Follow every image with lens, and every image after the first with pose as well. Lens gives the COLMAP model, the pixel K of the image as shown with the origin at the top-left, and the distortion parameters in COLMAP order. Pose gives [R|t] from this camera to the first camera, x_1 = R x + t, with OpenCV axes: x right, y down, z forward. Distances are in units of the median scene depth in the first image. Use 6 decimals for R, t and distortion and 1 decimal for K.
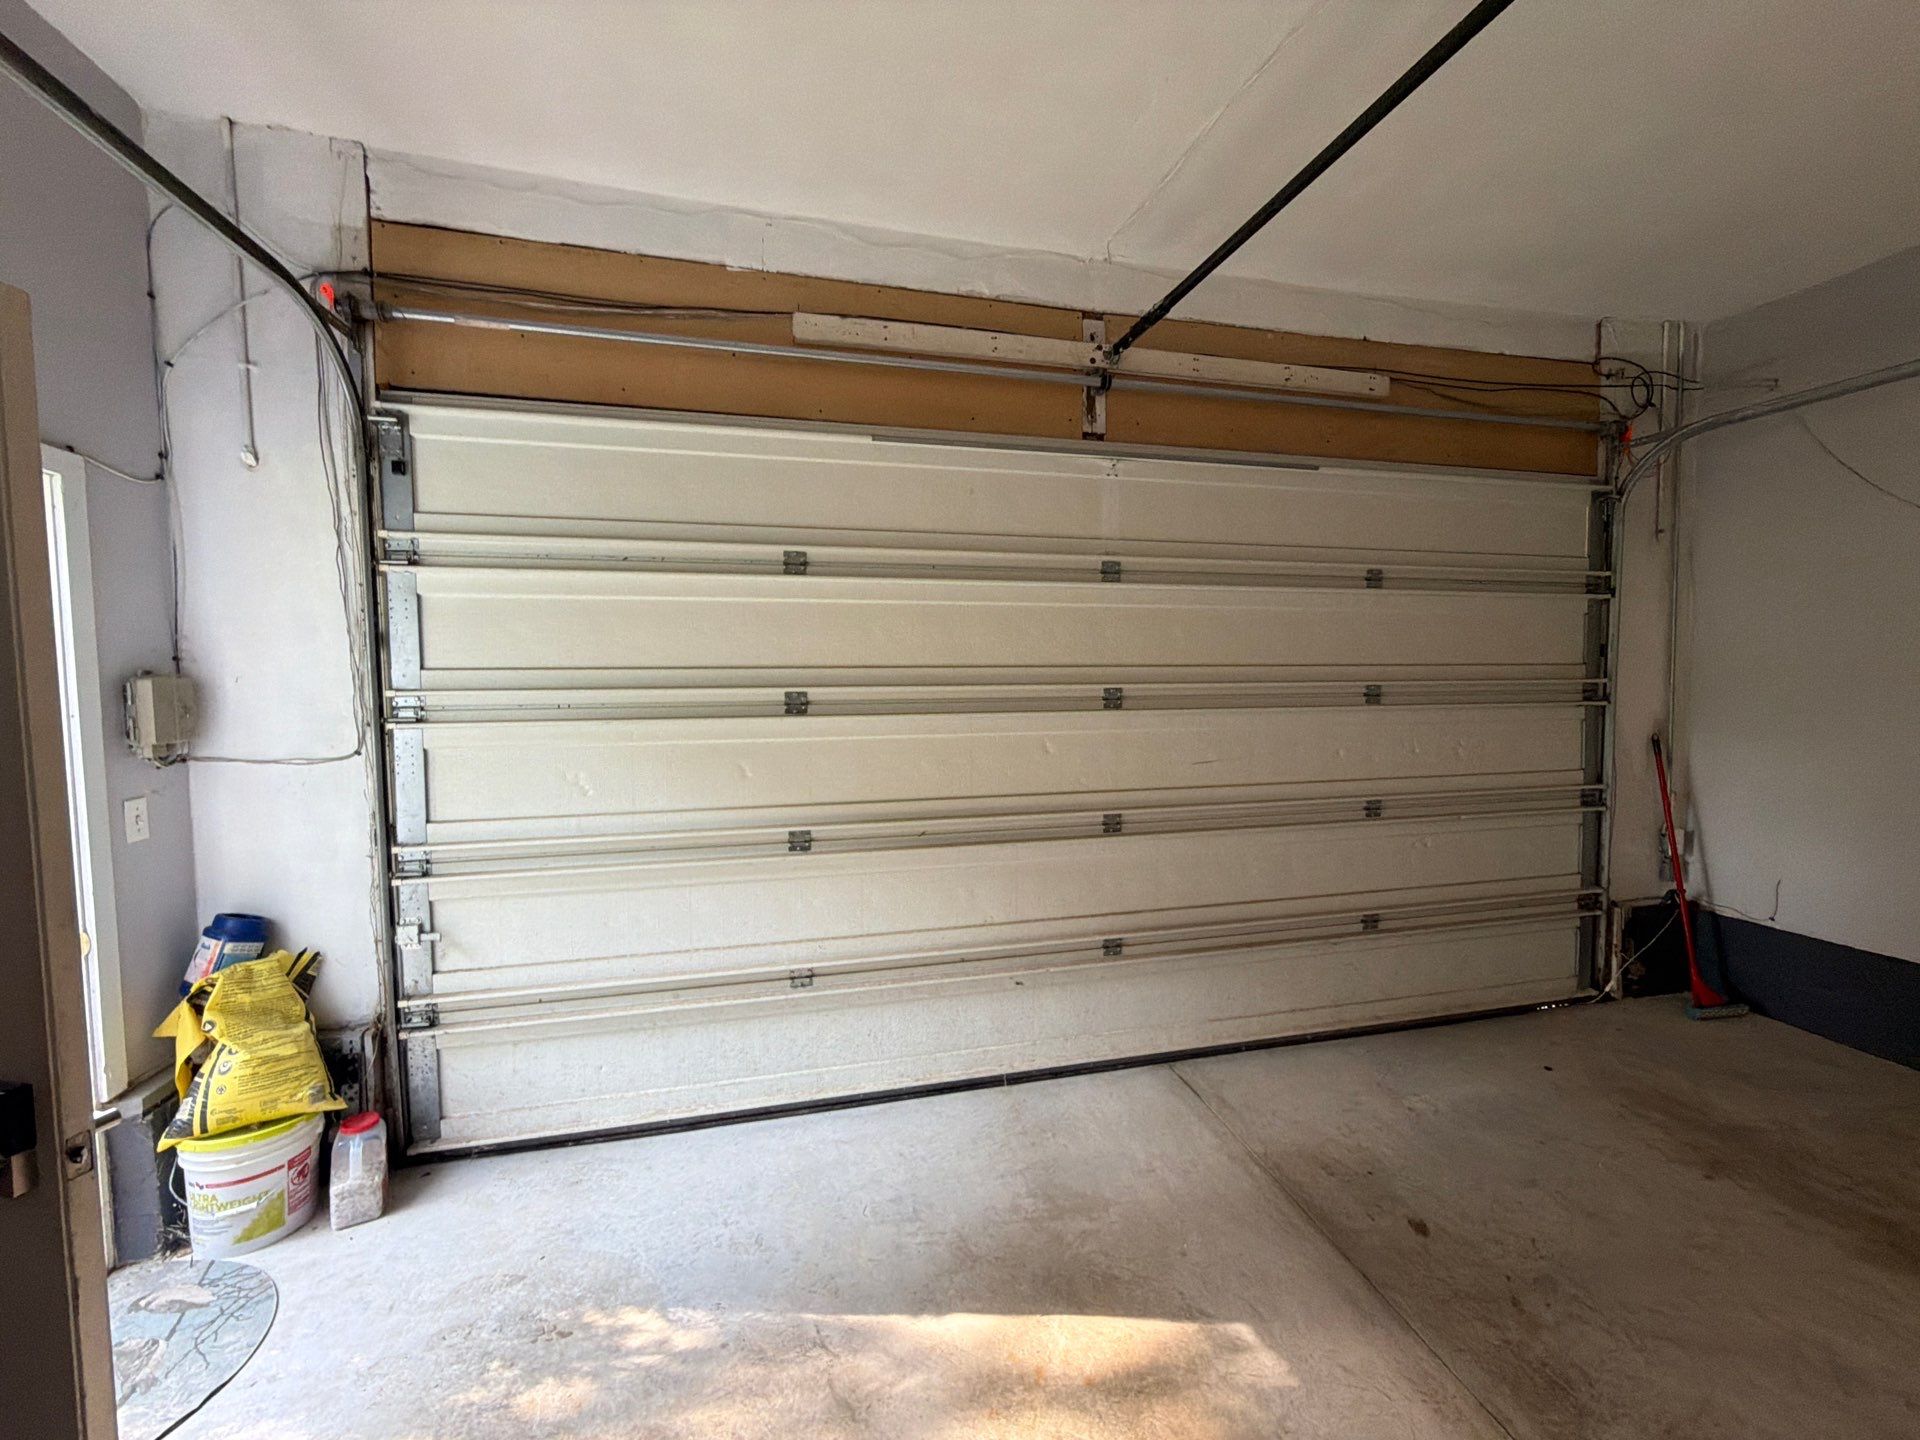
lens RADIAL K [[768.7, 0, 954.6], [0, 768.7, 714.3], [0, 0, 1]] dist [0.013508, -0.003810]
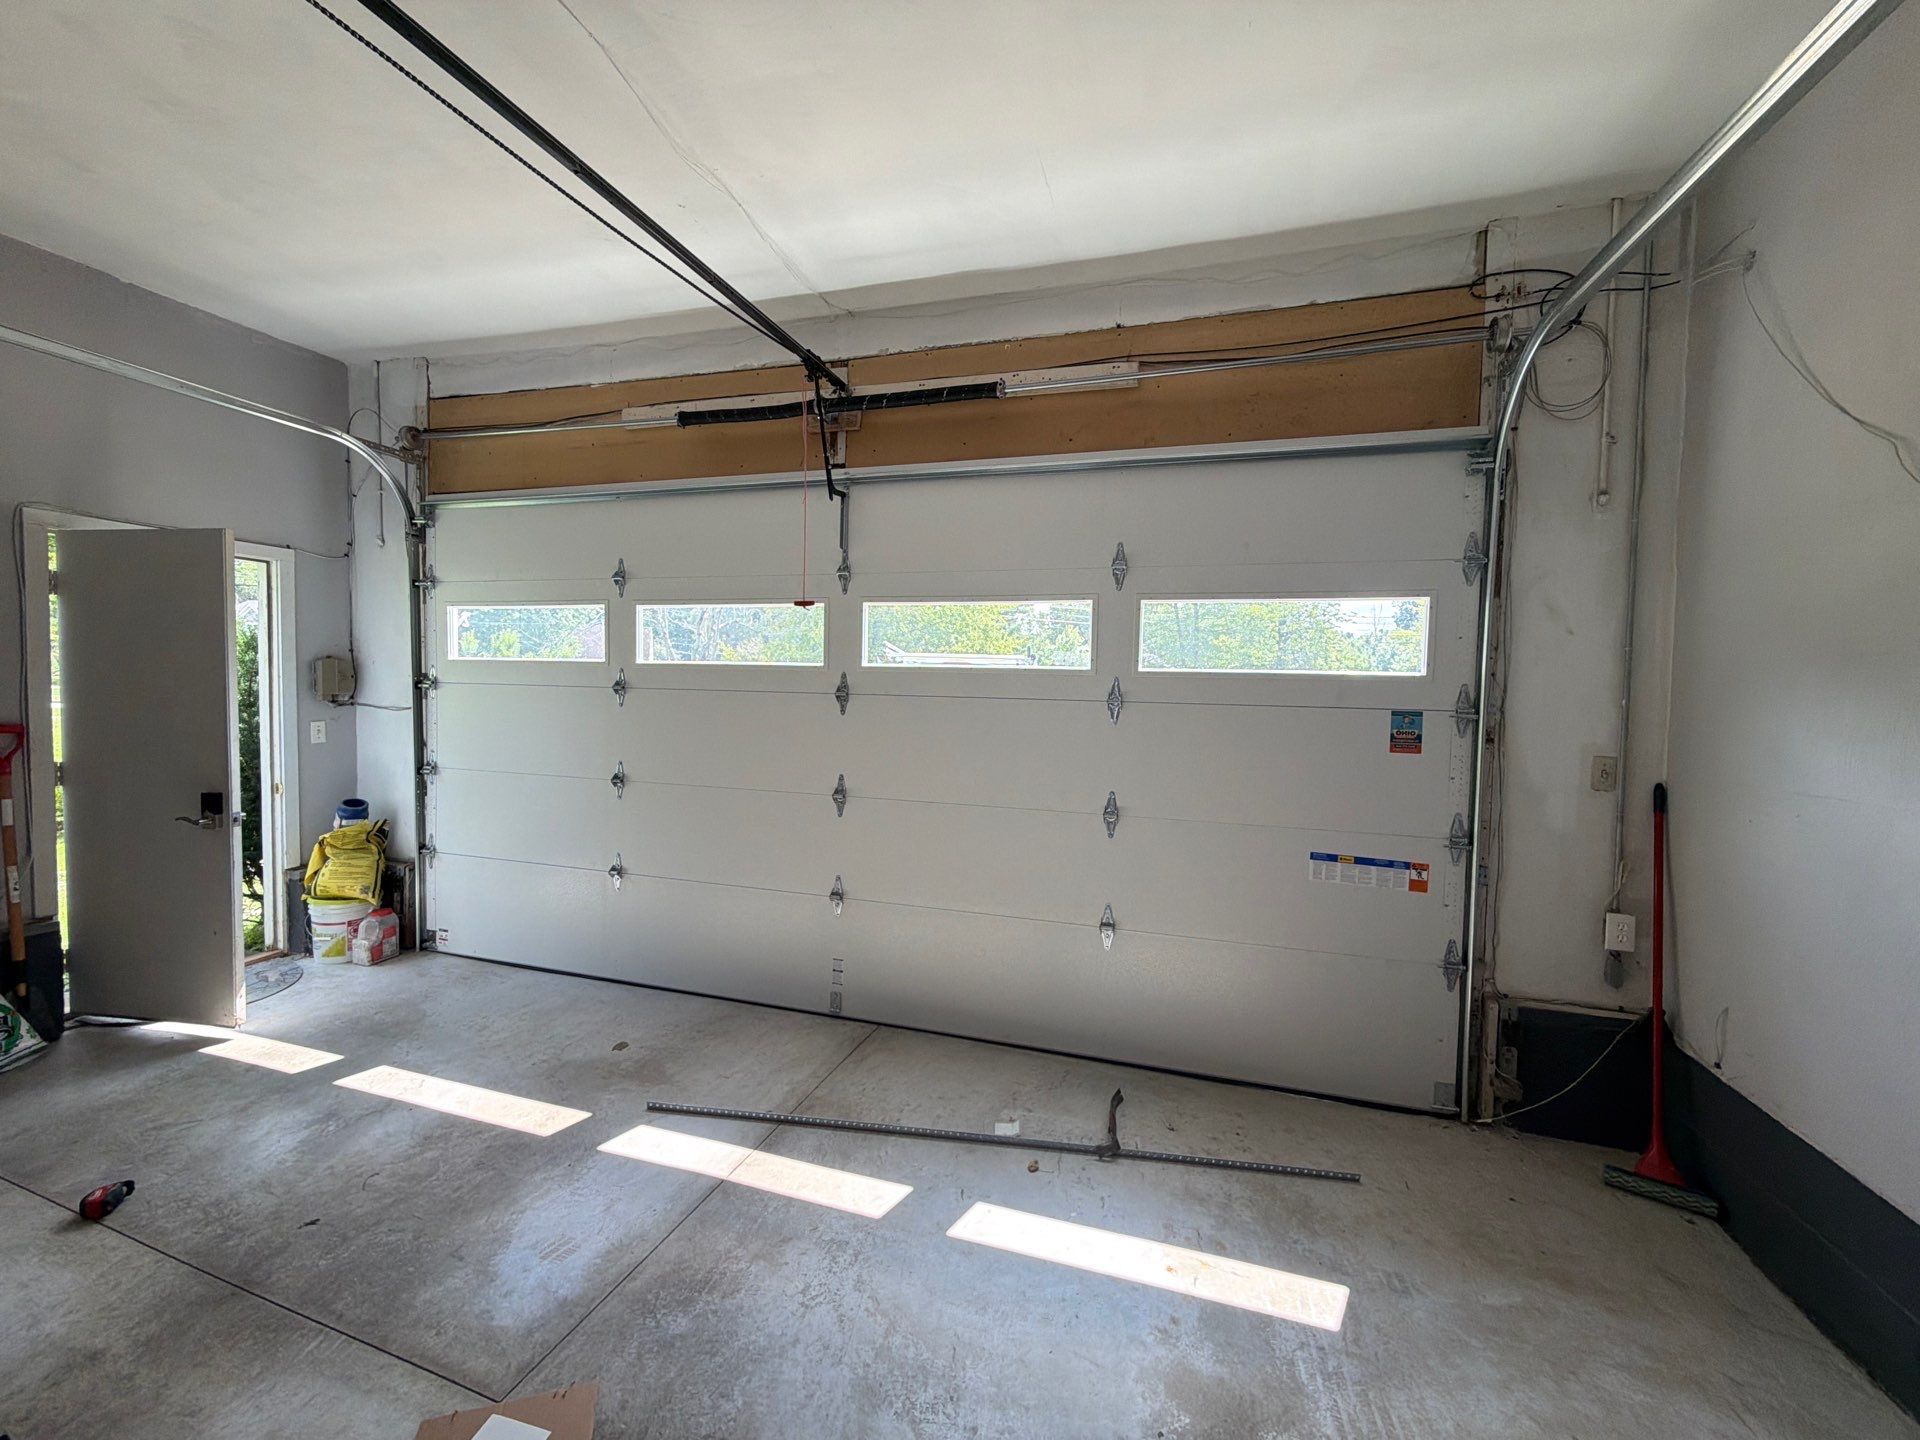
lens RADIAL K [[768.7, 0, 954.6], [0, 768.7, 714.3], [0, 0, 1]] dist [0.013508, -0.003810]
pose [[0.858413, 0.047905, -0.510717, 1.175975], [-0.054556, 0.998509, 0.001963, 0.000044], [0.510050, 0.026178, 0.859746, 0.127700]]
